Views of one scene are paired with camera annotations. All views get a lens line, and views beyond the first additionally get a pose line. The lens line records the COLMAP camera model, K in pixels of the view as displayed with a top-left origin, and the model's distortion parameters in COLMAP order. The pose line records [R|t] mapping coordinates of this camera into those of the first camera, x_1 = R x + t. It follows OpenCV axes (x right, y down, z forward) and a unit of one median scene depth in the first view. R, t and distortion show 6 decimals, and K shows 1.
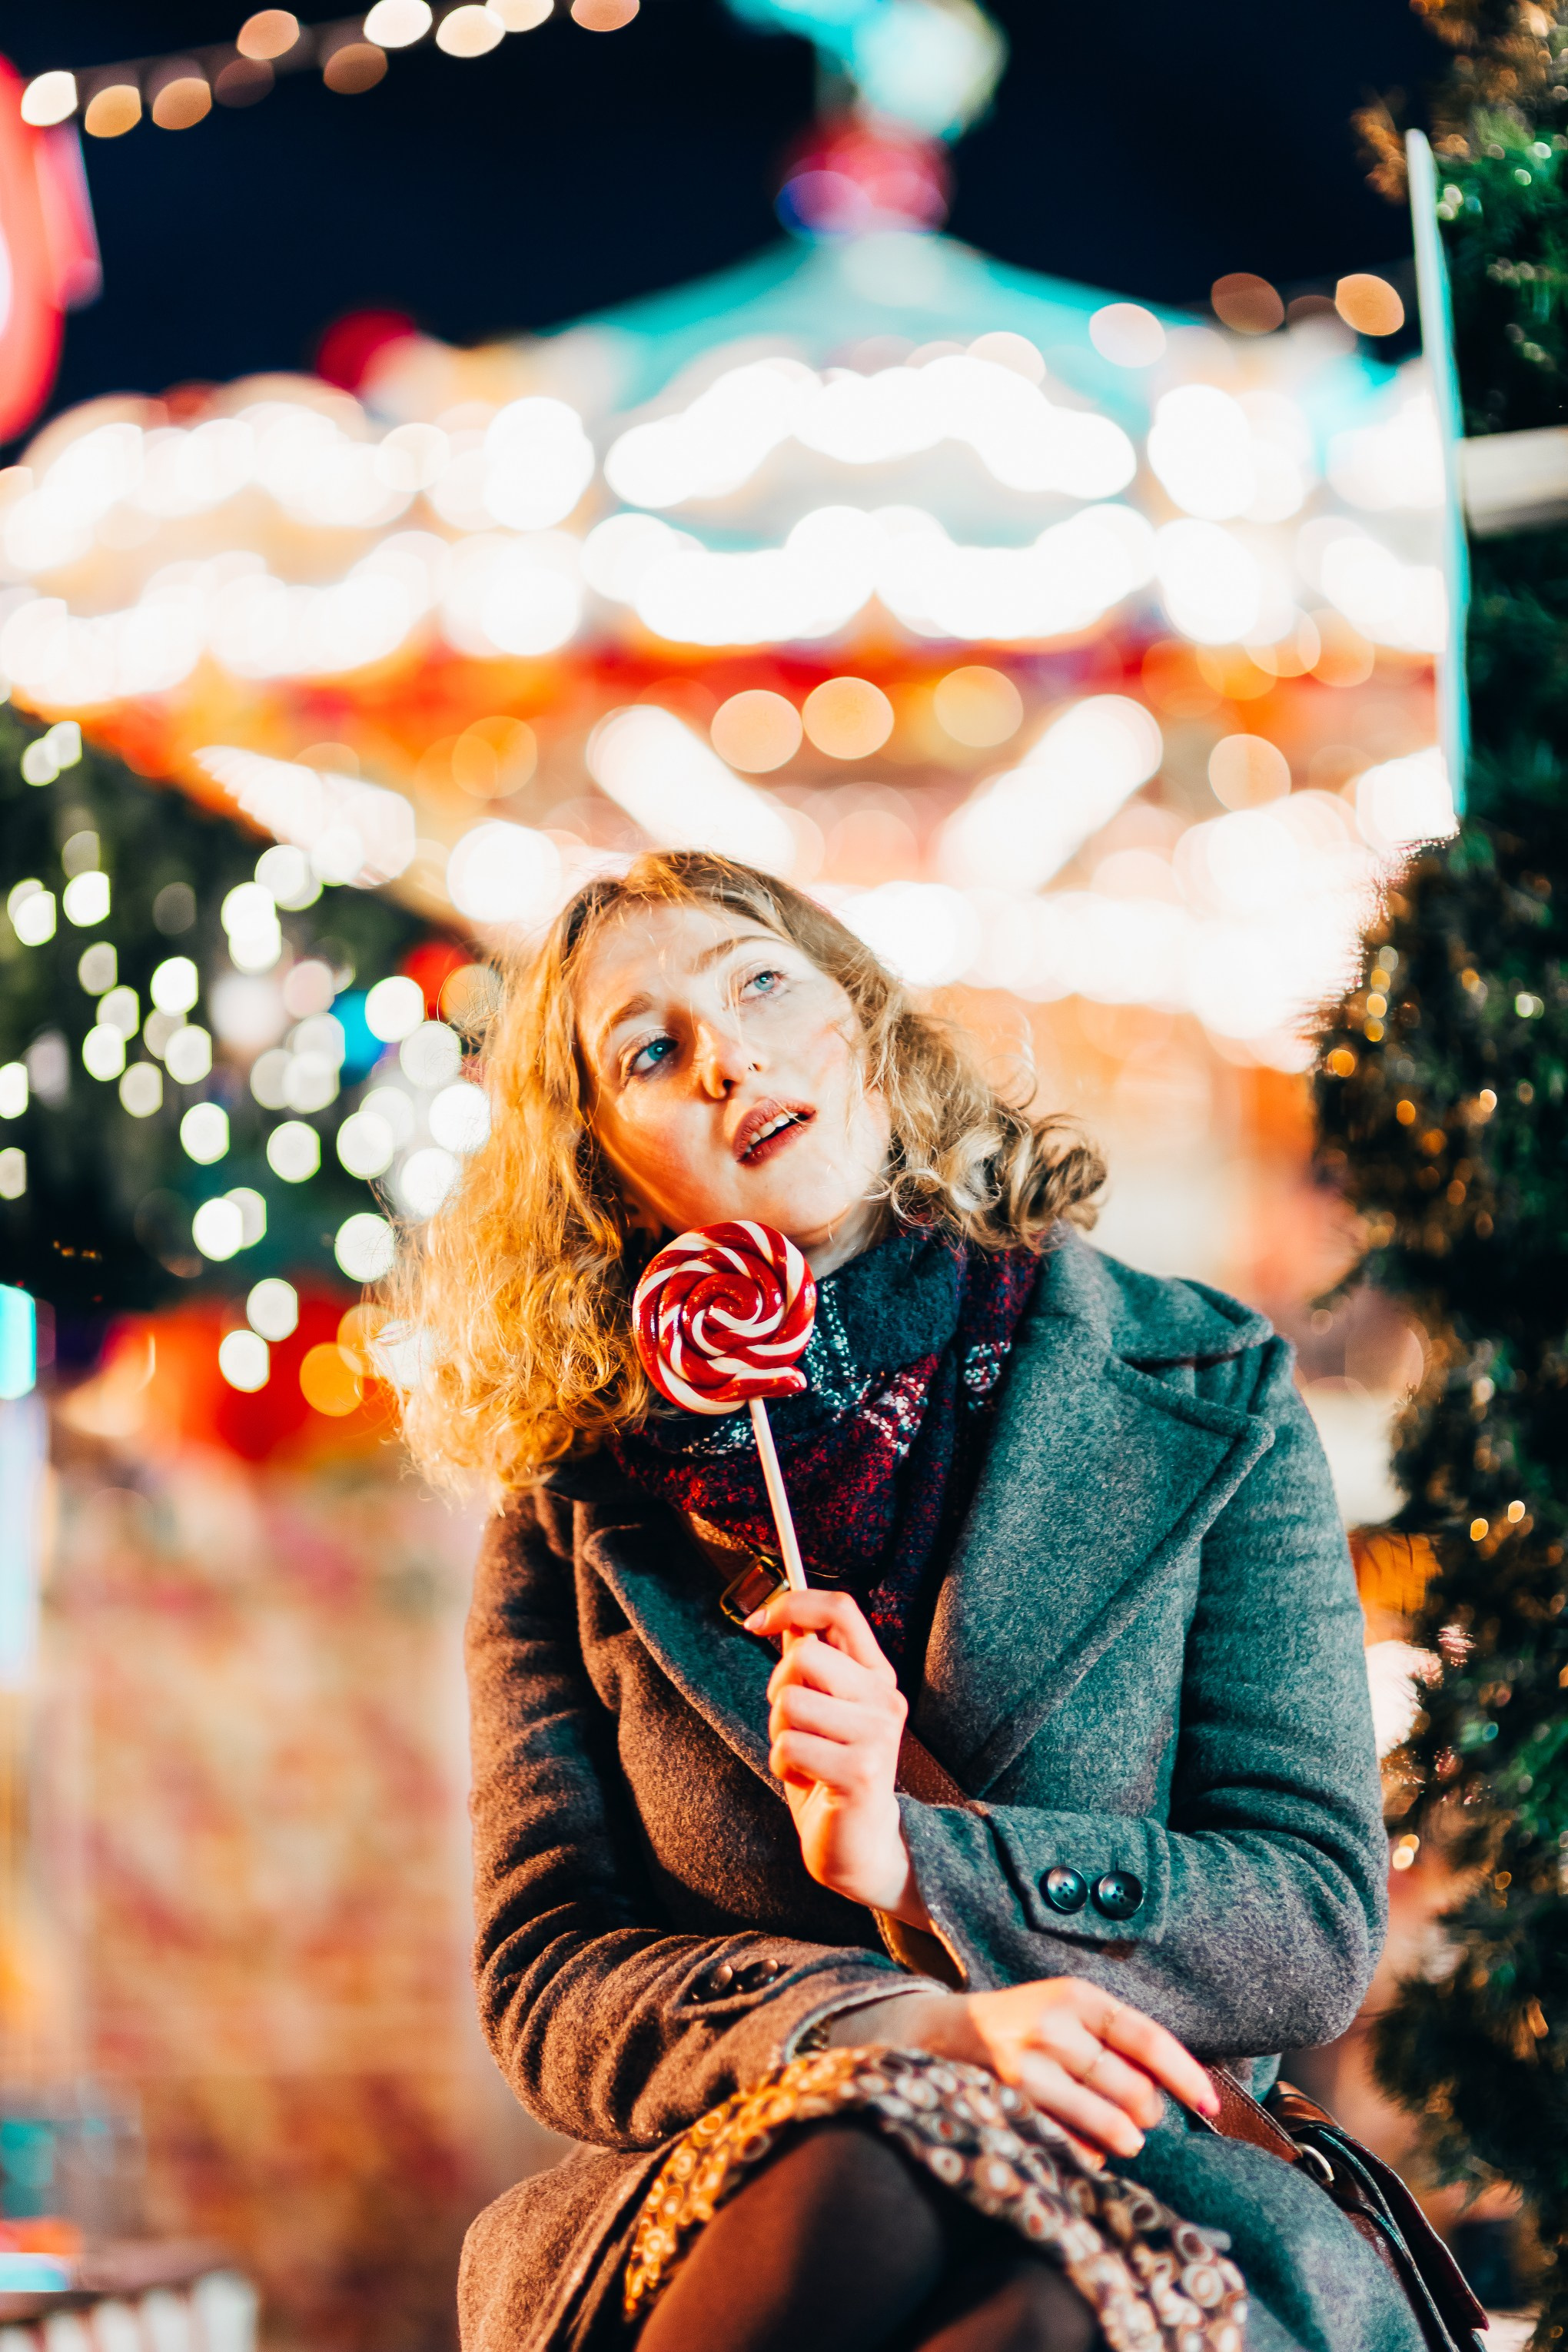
lens RADIAL K [[5569.8, 0, 772.9], [0, 5569.8, 1200.4], [0, 0, 1]] dist [-0.012836, 0.000000]
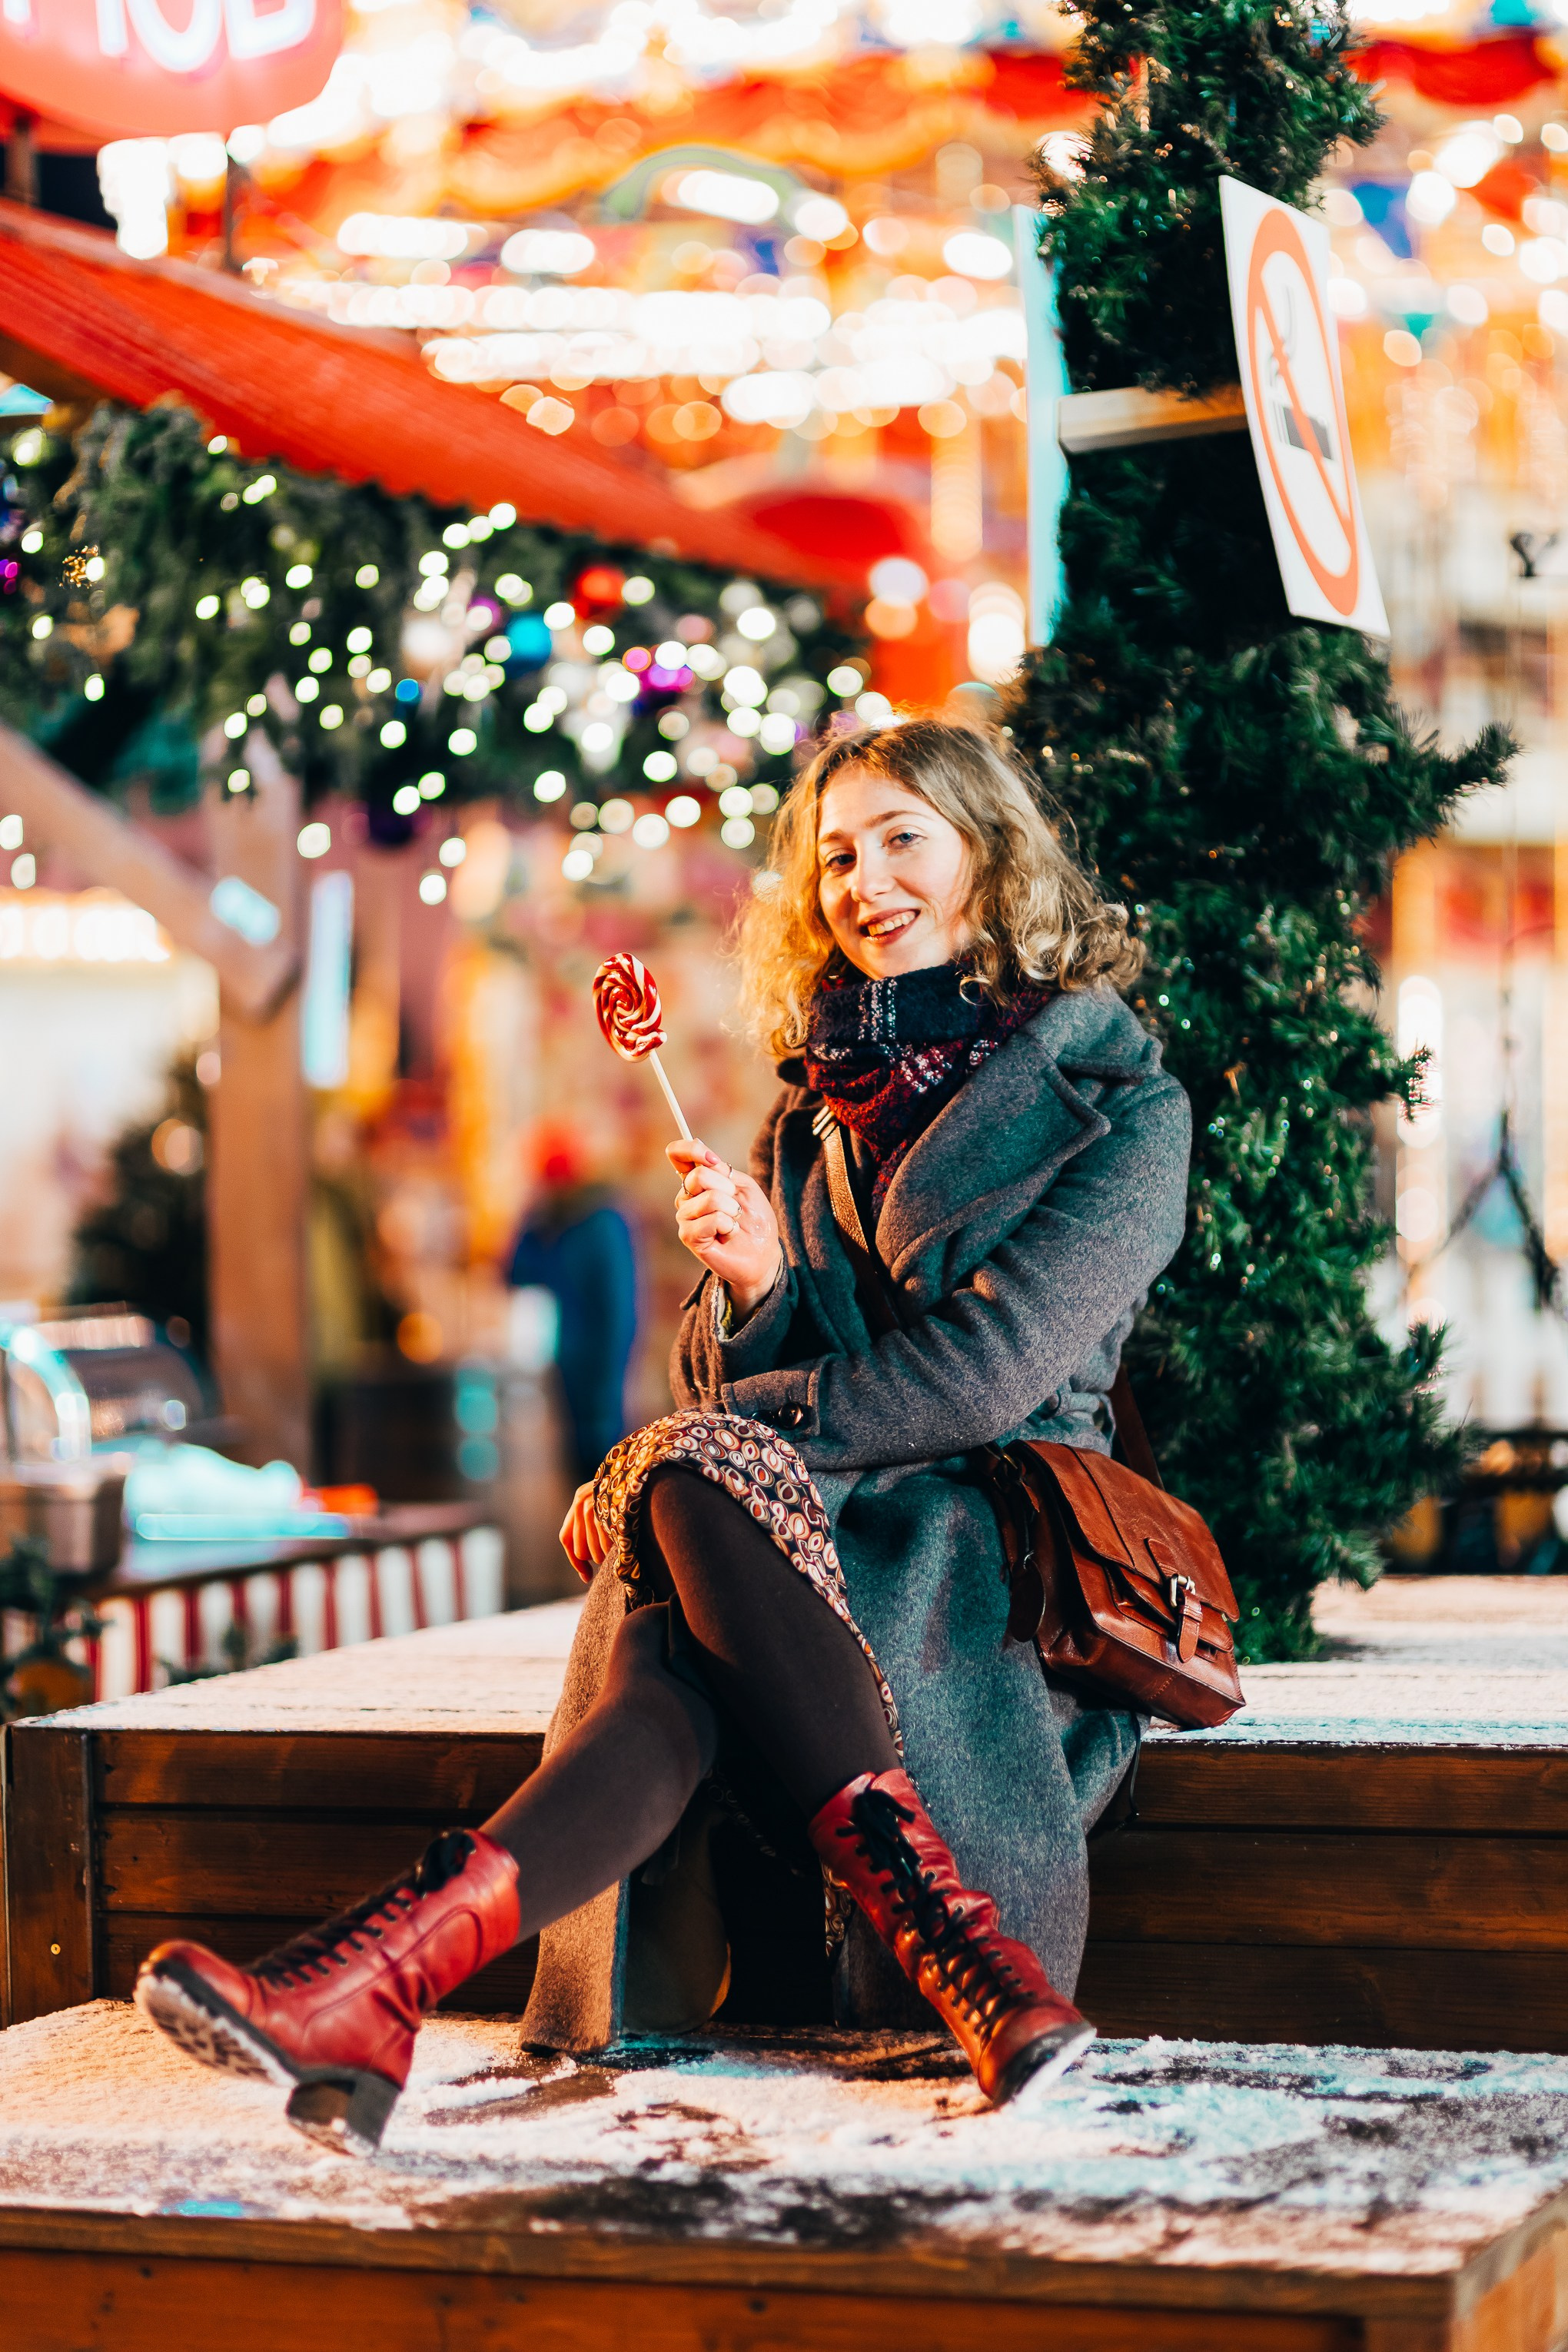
lens RADIAL K [[5569.8, 0, 780.5], [0, 5569.8, 1179.4], [0, 0, 1]] dist [-0.012836, 0.000000]
pose [[0.993334, 0.017432, -0.113949, 0.228996], [-0.002601, 0.991638, 0.129022, -0.120245], [0.115245, -0.127866, 0.985073, -0.570728]]
